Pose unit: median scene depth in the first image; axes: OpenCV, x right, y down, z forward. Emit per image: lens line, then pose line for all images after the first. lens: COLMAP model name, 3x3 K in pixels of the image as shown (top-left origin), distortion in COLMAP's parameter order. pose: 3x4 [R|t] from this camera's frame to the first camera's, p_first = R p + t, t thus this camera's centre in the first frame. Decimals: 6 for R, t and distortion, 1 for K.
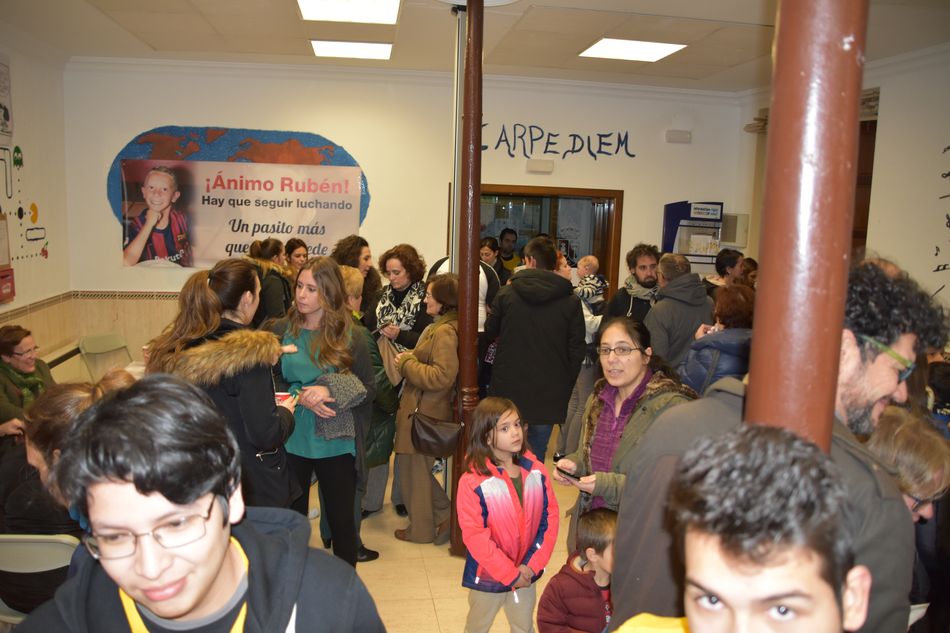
lens RADIAL K [[767.1, 0, 471.3], [0, 767.1, 322.6], [0, 0, 1]] dist [-0.167453, 0.119232]
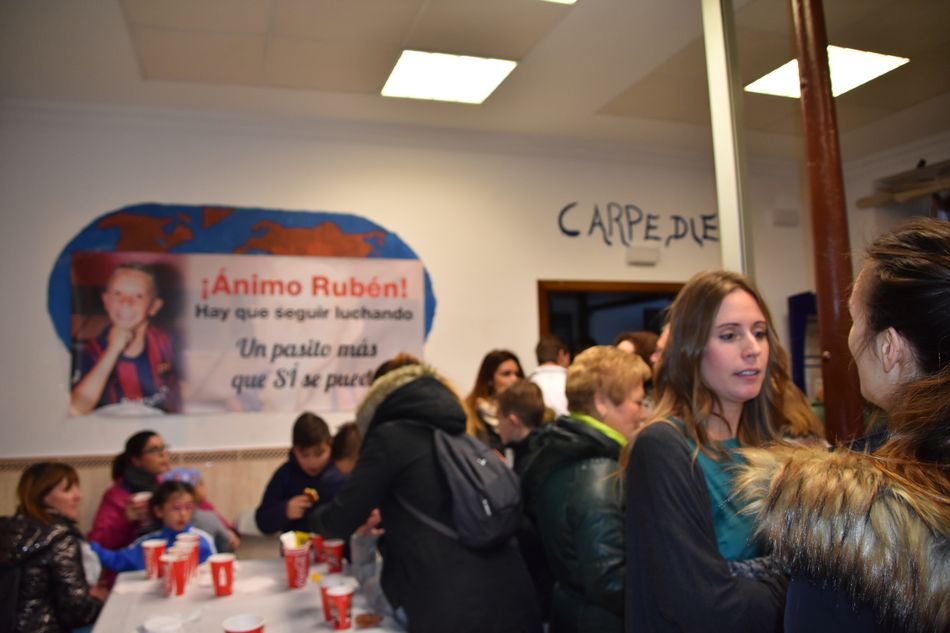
lens RADIAL K [[767.1, 0, 471.4], [0, 767.1, 317.2], [0, 0, 1]] dist [-0.167453, 0.119232]
pose [[0.982289, -0.049054, 0.180837, -0.237278], [0.088602, 0.972006, -0.217611, 0.009212], [-0.165100, 0.229780, 0.959137, 0.315022]]
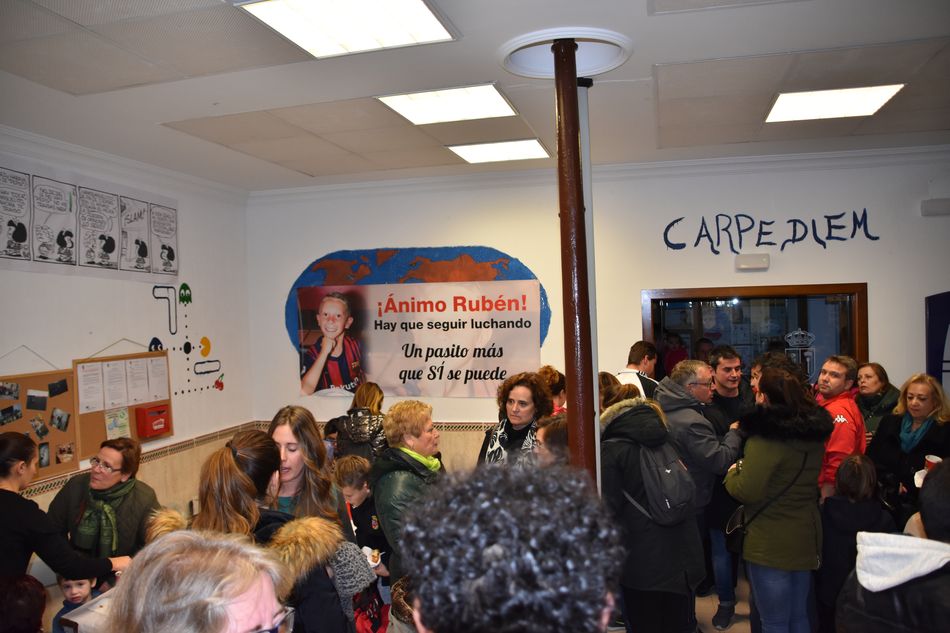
lens RADIAL K [[767.1, 0, 461.0], [0, 767.1, 319.8], [0, 0, 1]] dist [-0.167453, 0.119232]
pose [[0.917652, -0.057347, -0.393224, 0.122444], [0.002378, 0.990307, -0.138877, -0.034723], [0.397377, 0.126506, 0.908894, 0.158831]]
